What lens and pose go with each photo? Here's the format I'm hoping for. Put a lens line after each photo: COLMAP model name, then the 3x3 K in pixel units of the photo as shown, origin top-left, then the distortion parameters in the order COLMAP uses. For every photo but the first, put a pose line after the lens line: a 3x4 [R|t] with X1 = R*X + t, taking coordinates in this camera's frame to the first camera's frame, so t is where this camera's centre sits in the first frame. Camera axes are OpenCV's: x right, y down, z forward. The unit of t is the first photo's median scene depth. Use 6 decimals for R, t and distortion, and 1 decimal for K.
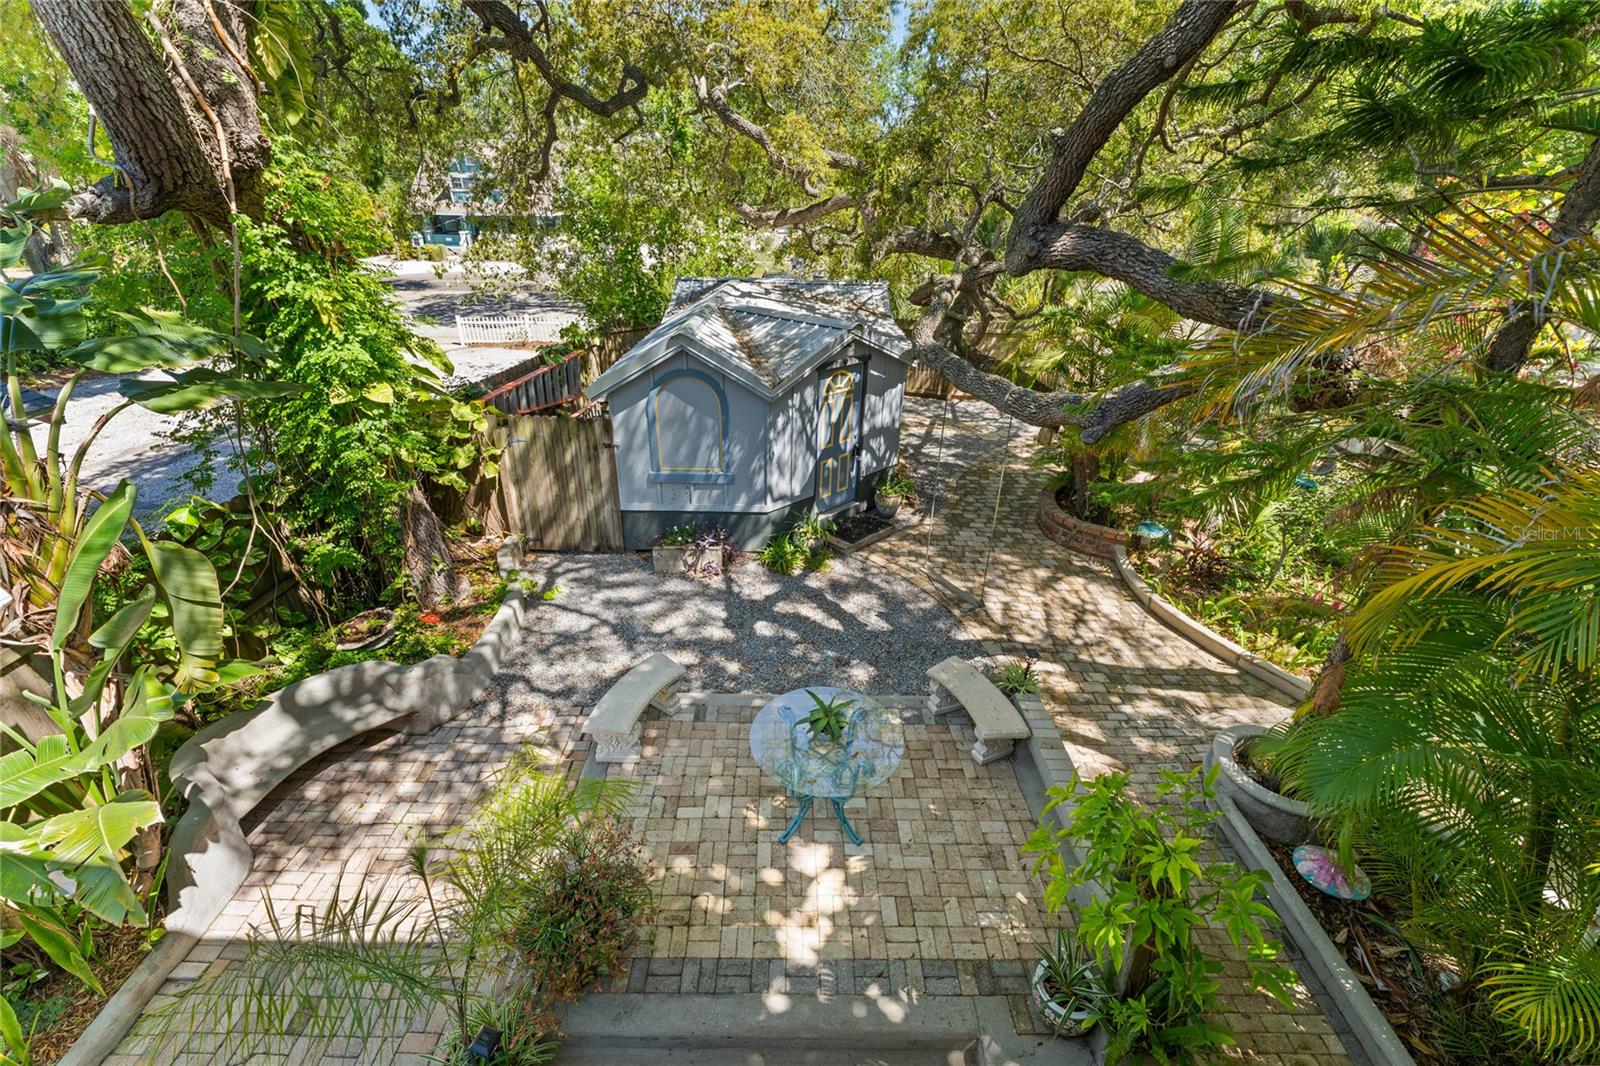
lens RADIAL K [[672.5, 0, 797.4], [0, 672.5, 532.1], [0, 0, 1]] dist [-0.003482, 0.000884]
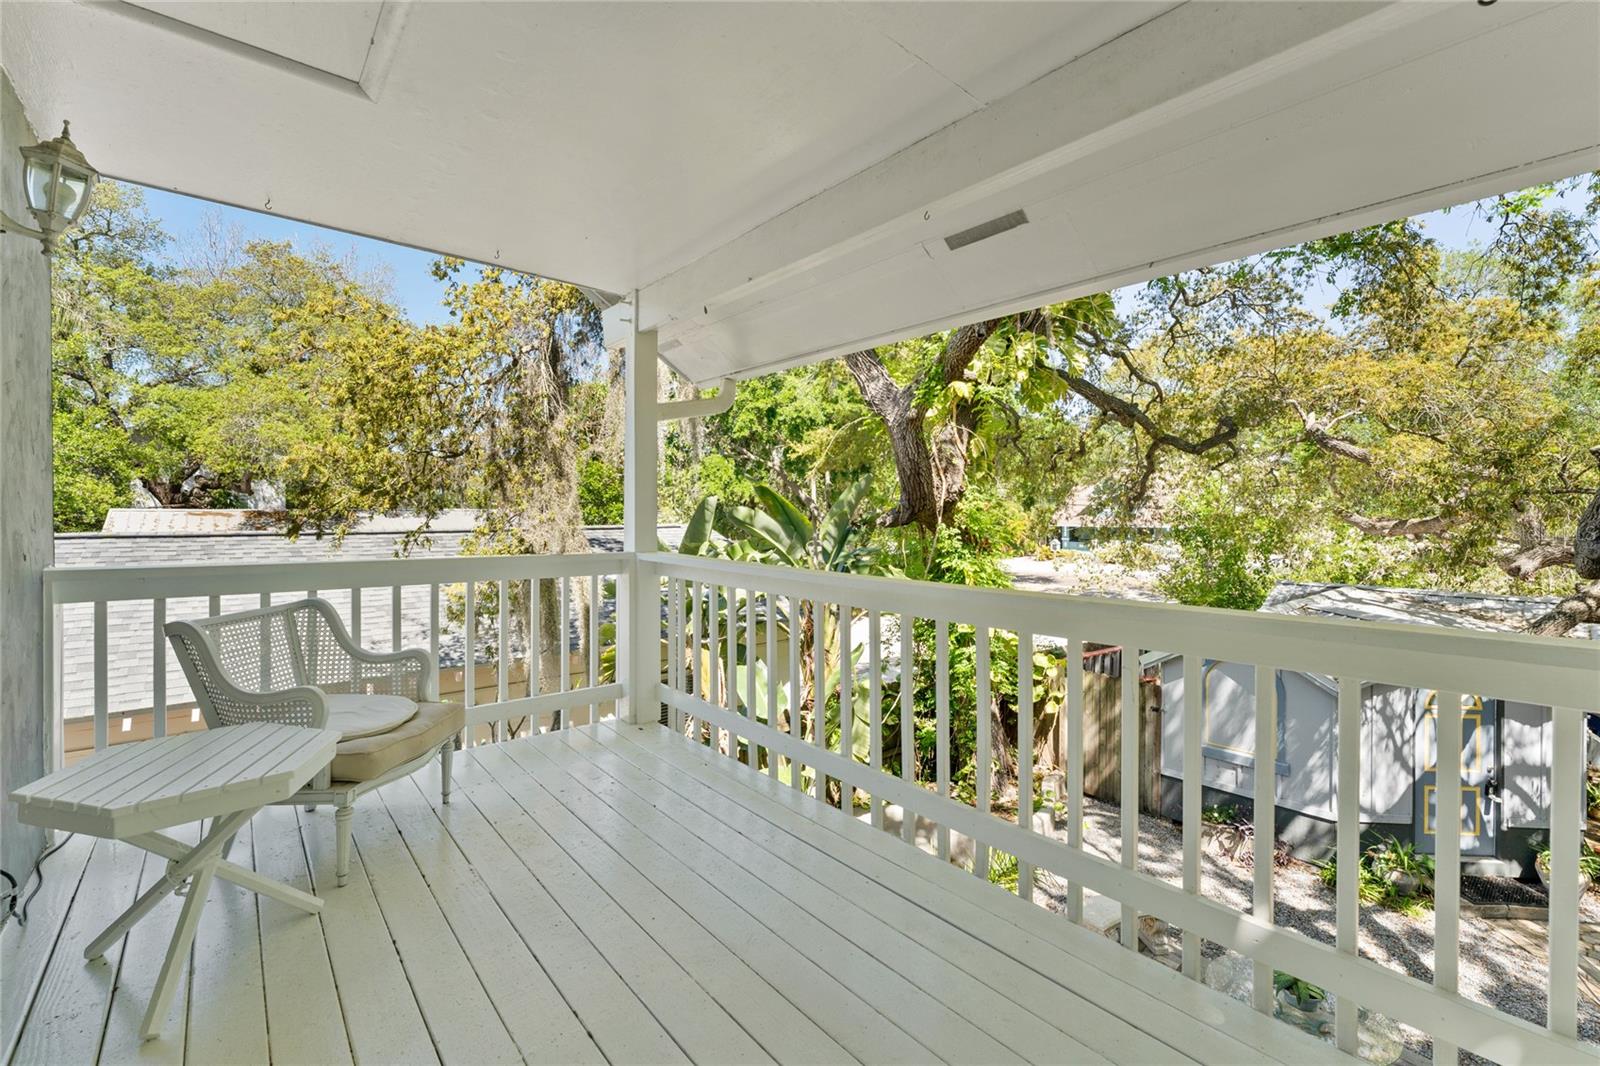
lens RADIAL K [[672.5, 0, 795.9], [0, 672.5, 515.6], [0, 0, 1]] dist [-0.003482, 0.000884]
pose [[0.657546, -0.013628, -0.753291, 0.166097], [-0.321165, 0.899374, -0.296615, 0.102038], [0.681532, 0.436969, 0.587003, -0.204280]]
